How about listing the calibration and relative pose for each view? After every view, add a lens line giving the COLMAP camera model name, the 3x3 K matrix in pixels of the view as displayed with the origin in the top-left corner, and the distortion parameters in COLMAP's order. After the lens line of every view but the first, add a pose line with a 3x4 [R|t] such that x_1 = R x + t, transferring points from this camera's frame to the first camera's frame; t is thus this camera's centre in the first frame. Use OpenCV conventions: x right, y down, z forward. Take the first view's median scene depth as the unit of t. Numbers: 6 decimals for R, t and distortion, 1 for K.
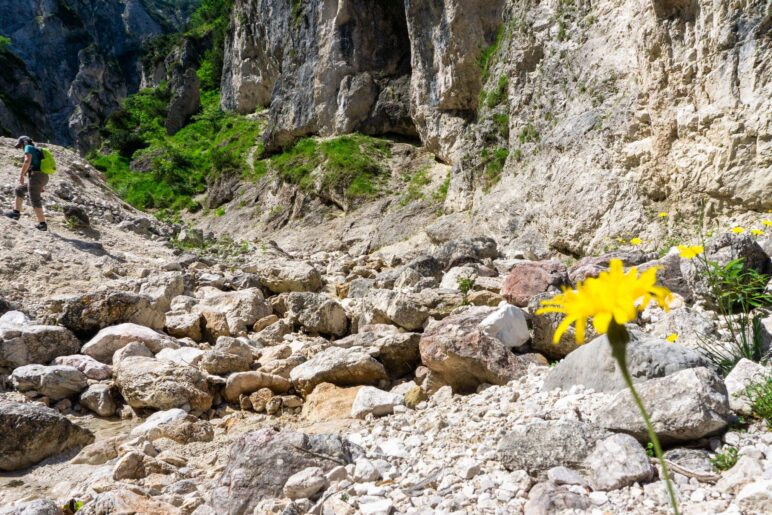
lens RADIAL K [[519.5, 0, 387.9], [0, 519.5, 257.5], [0, 0, 1]] dist [-0.027832, -0.003101]
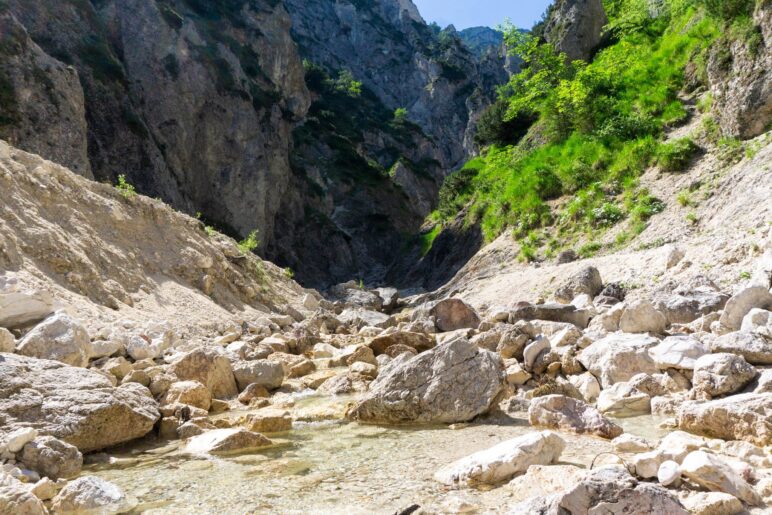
lens RADIAL K [[519.5, 0, 387.0], [0, 519.5, 262.0], [0, 0, 1]] dist [-0.027832, -0.003101]
pose [[0.702697, -0.177736, -0.688931, -0.084884], [0.137227, 0.983971, -0.113884, -0.005976], [0.698130, -0.014514, 0.715824, 0.185879]]
